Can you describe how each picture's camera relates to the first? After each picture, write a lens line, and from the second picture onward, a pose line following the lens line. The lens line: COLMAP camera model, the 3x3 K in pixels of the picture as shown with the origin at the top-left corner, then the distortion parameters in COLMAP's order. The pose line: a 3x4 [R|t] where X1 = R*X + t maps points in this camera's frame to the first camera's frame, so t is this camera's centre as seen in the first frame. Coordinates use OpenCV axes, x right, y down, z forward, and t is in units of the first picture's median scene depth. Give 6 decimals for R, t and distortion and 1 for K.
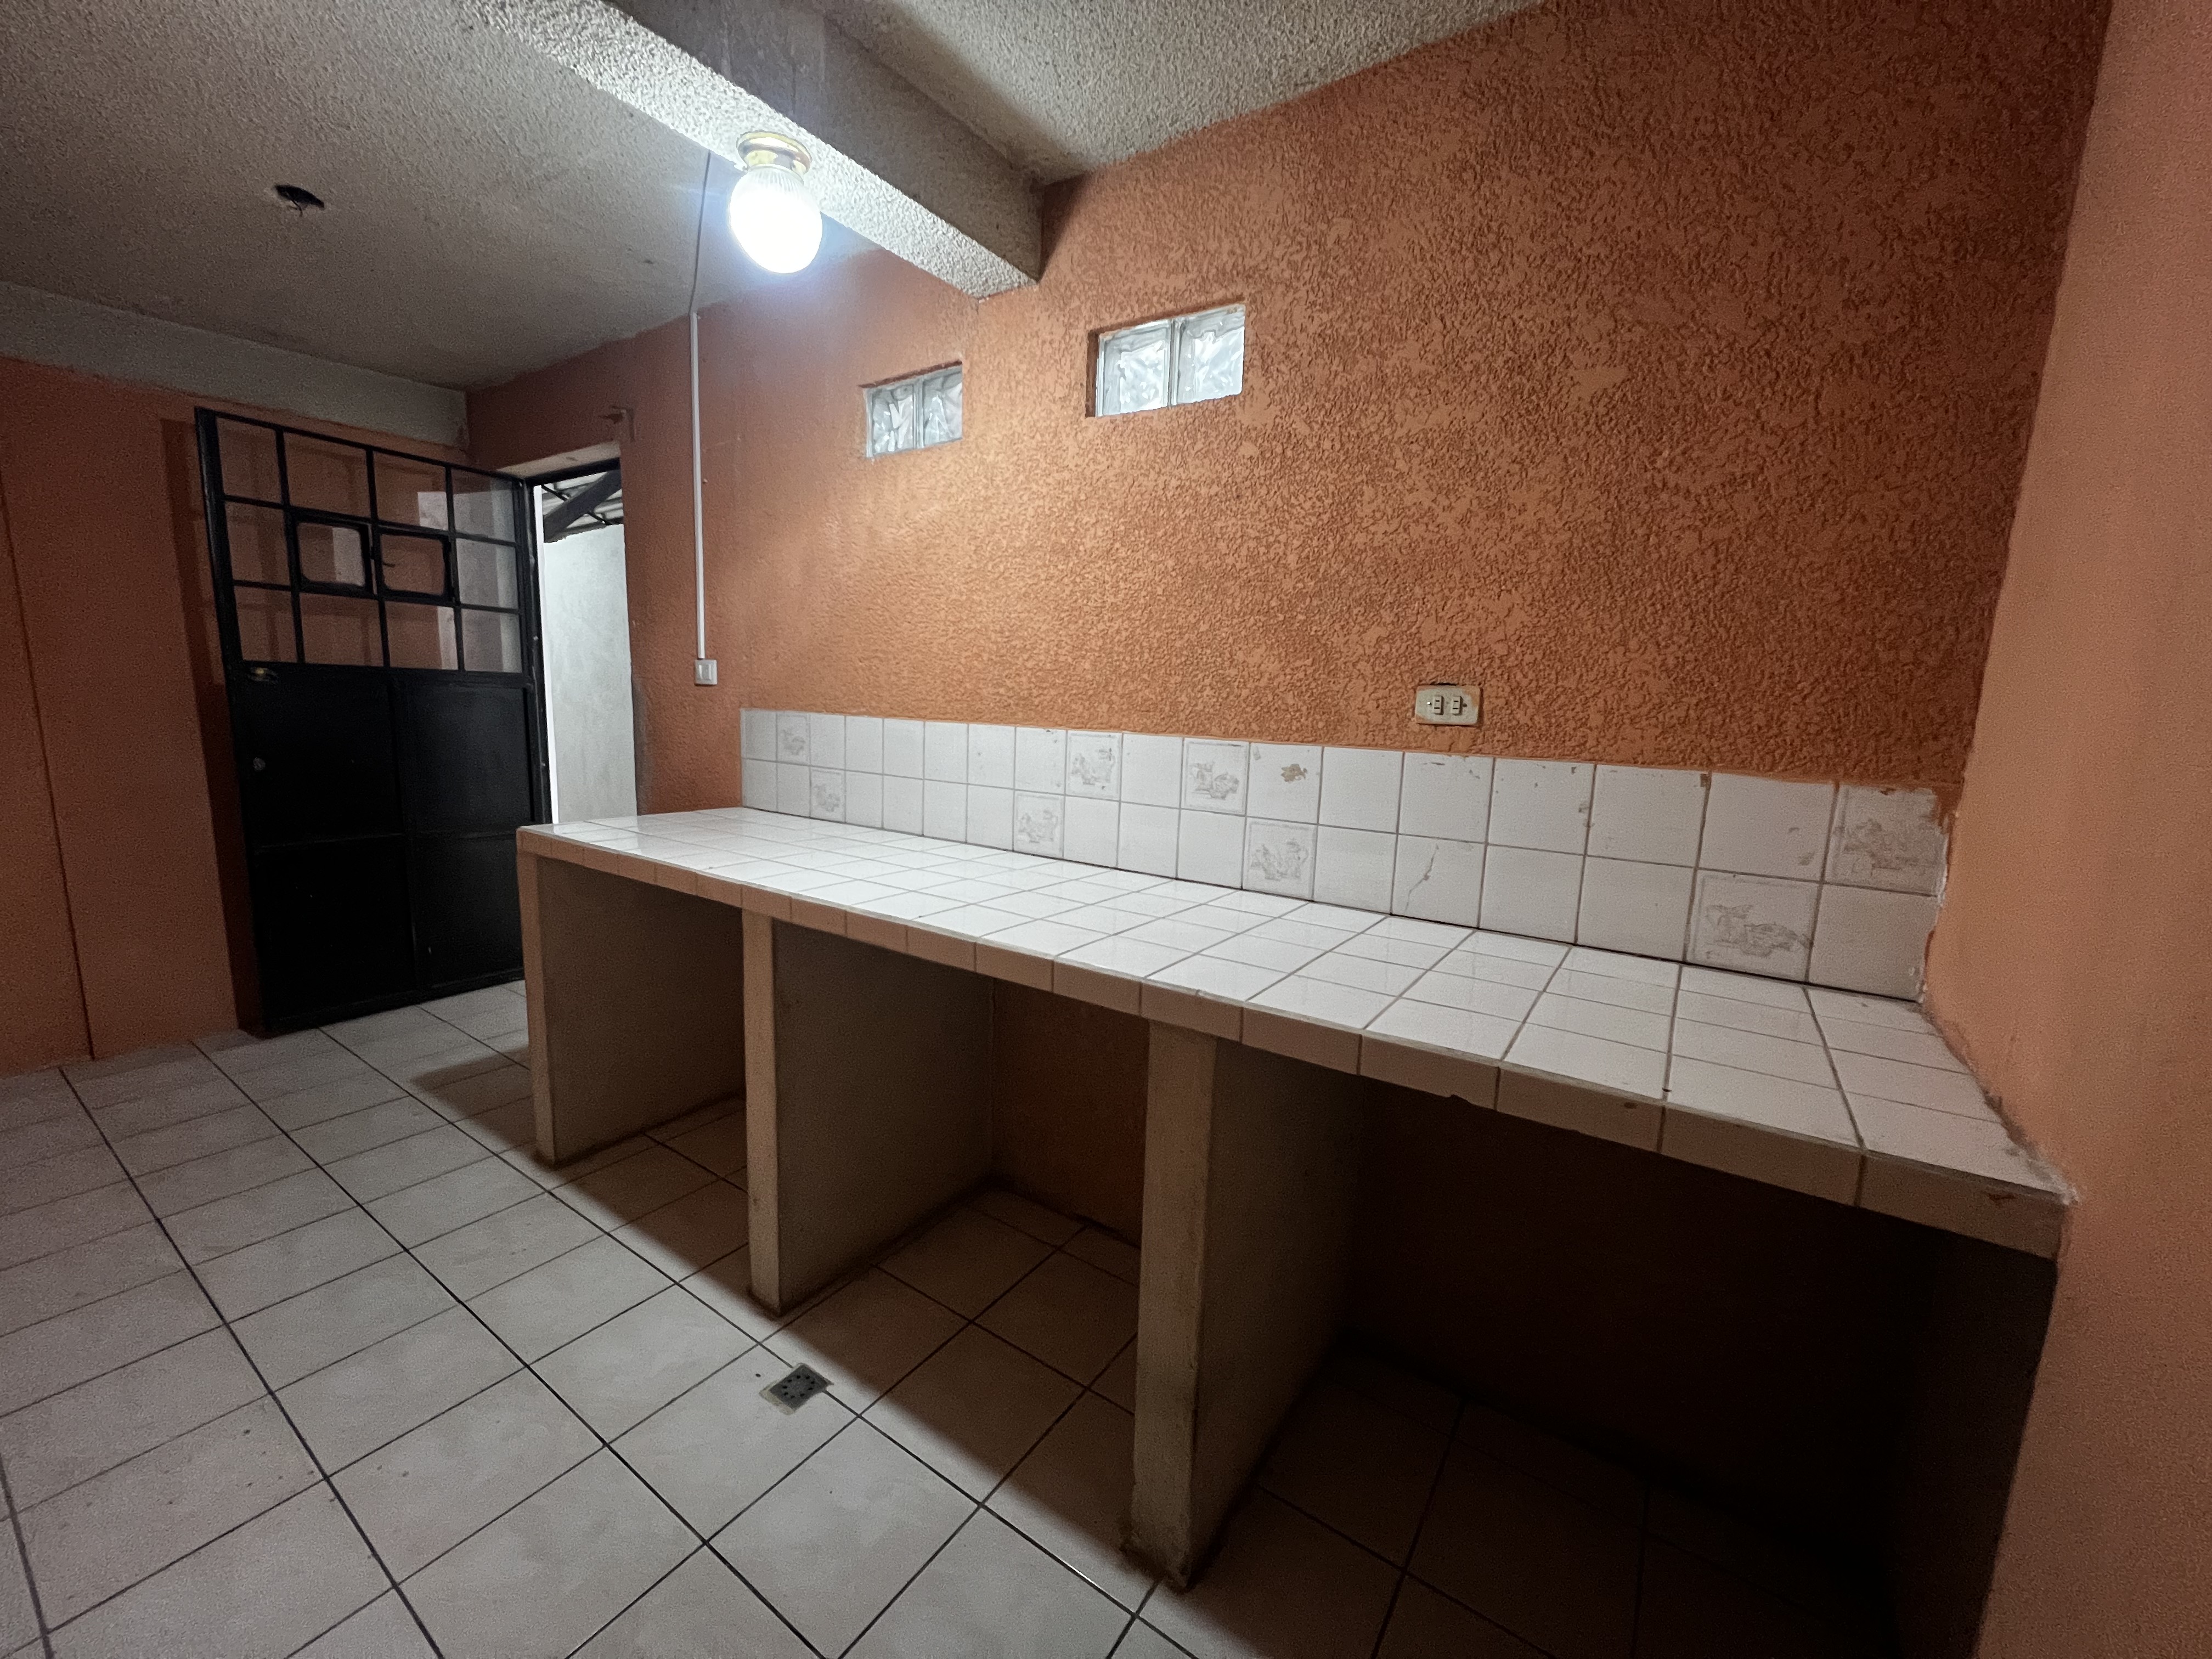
lens RADIAL K [[883.6, 0, 1106.0], [0, 883.6, 833.6], [0, 0, 1]] dist [0.001917, -0.000099]
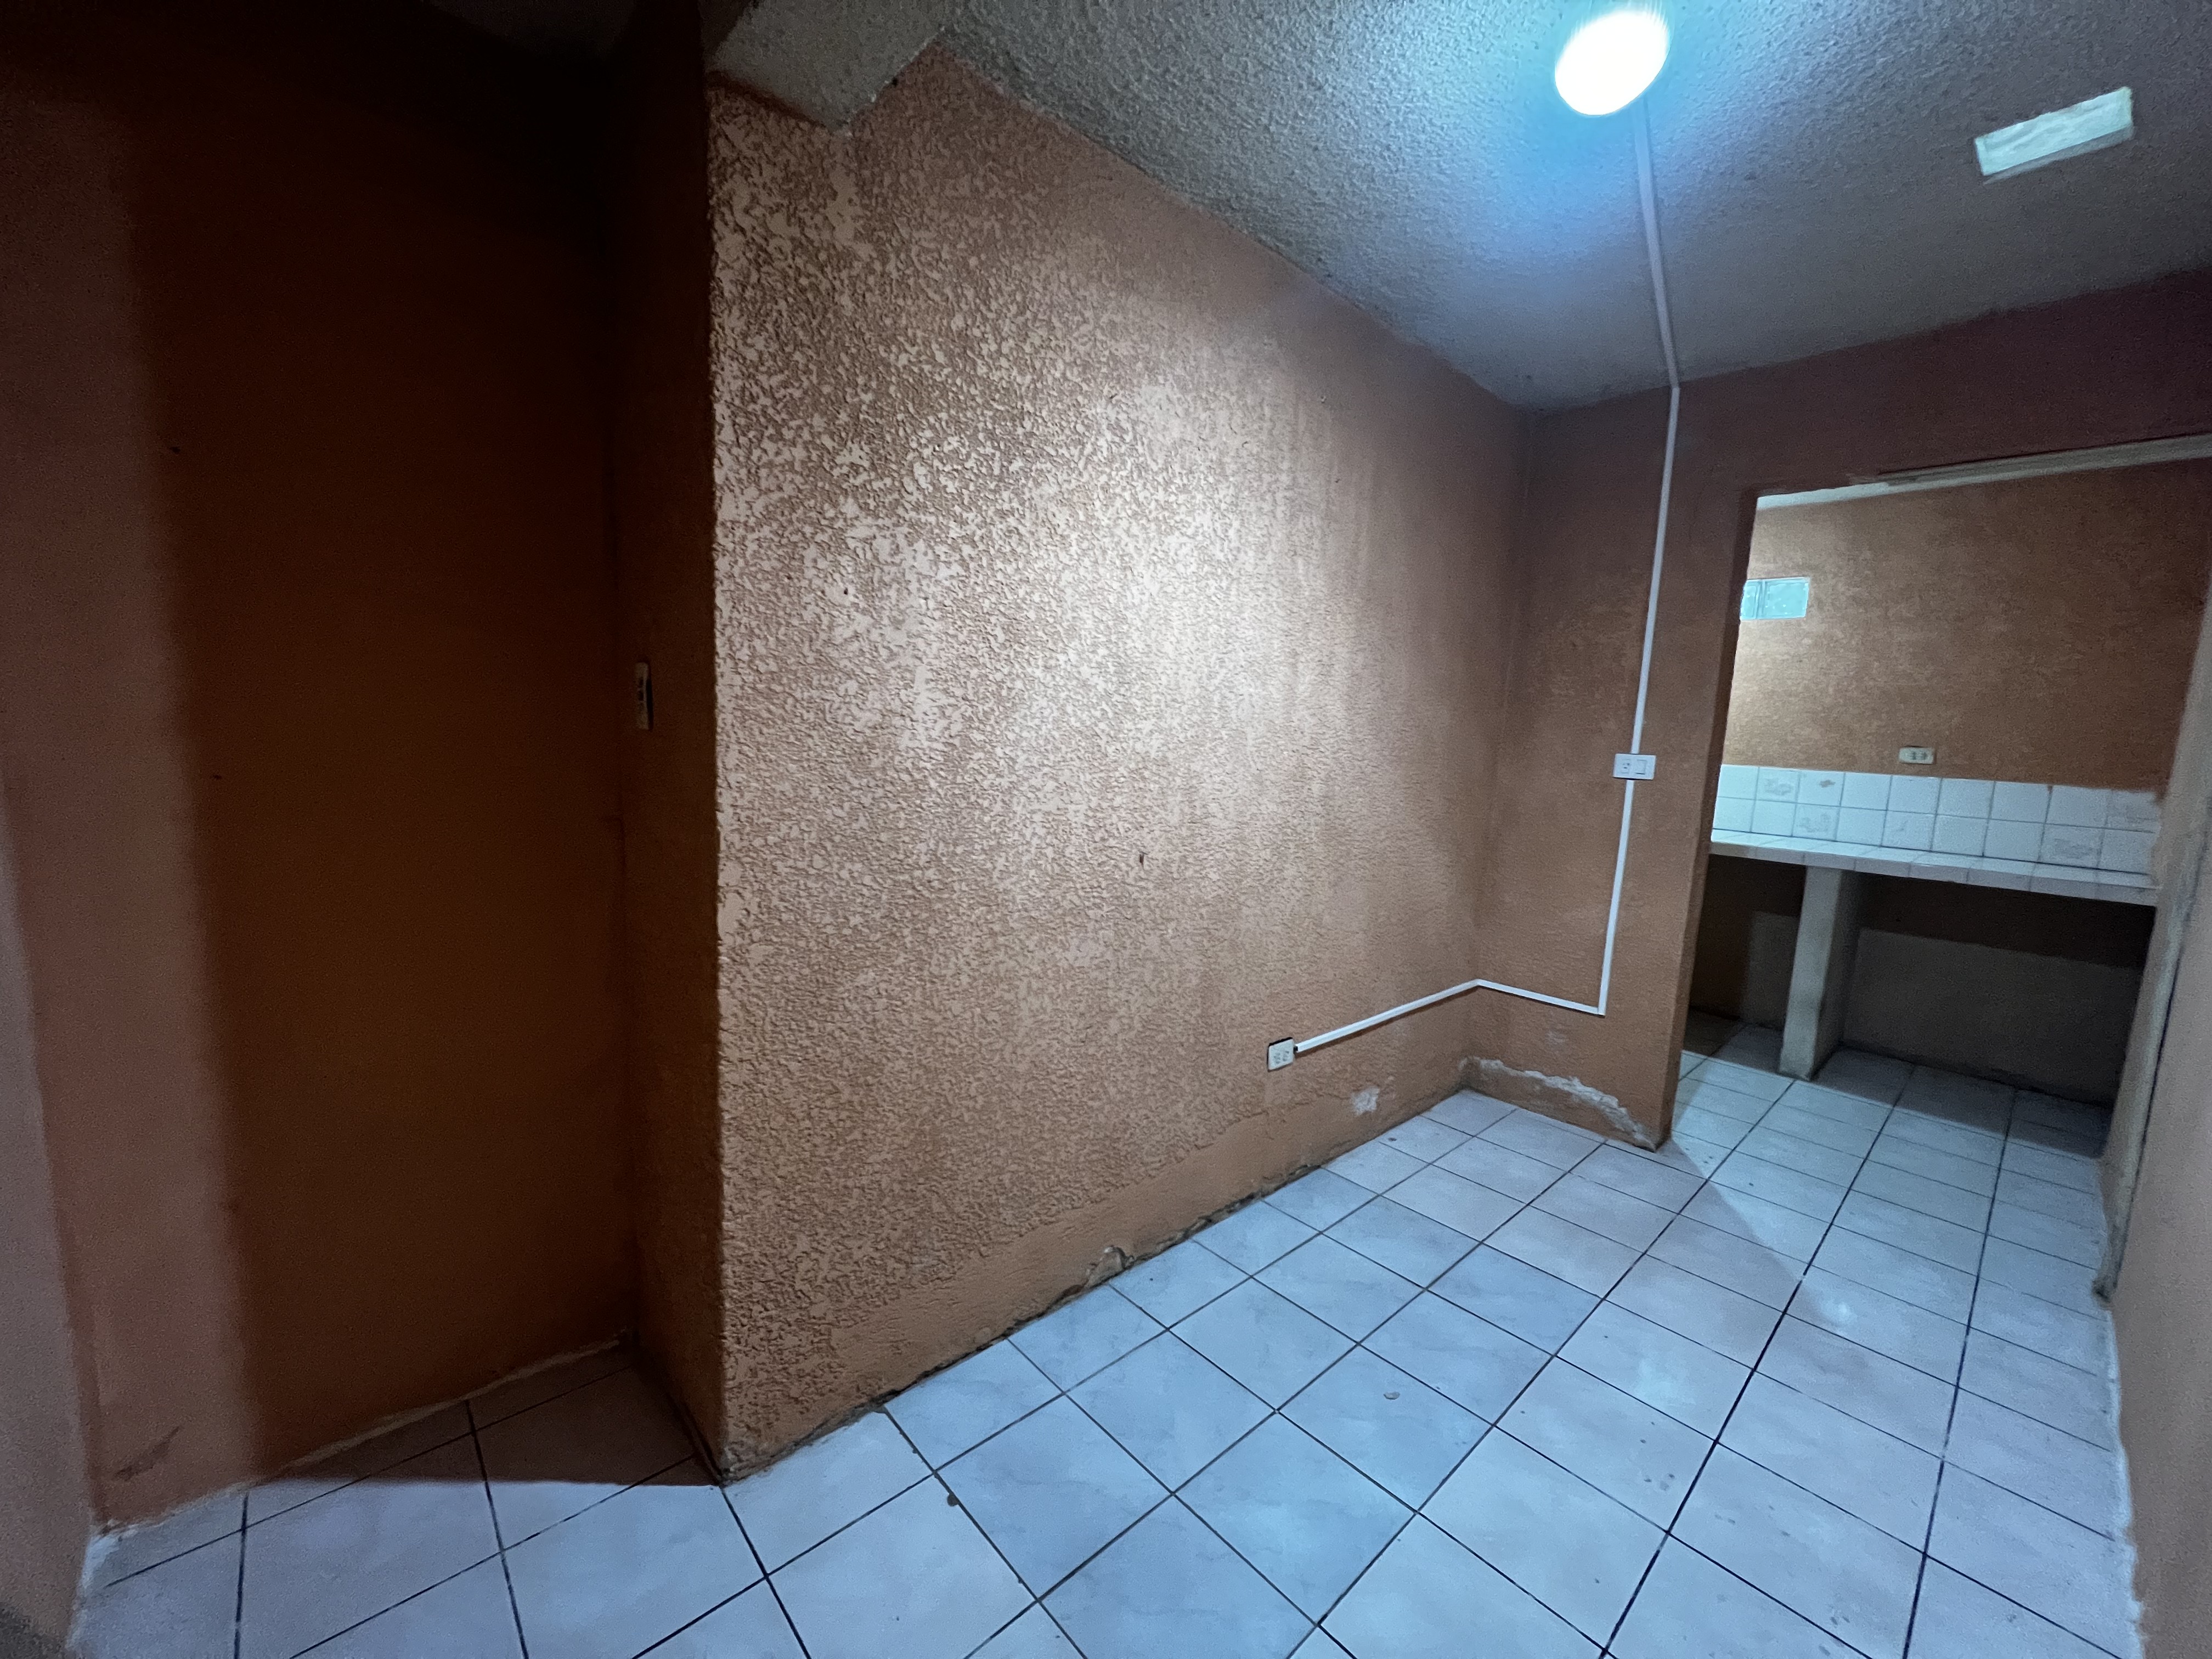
lens RADIAL K [[883.6, 0, 1106.0], [0, 883.6, 833.6], [0, 0, 1]] dist [0.001917, -0.000099]
pose [[0.972588, 0.036054, -0.229721, -1.177014], [-0.043494, 0.998678, -0.027408, 0.223393], [0.228430, 0.036648, 0.972870, -1.795337]]
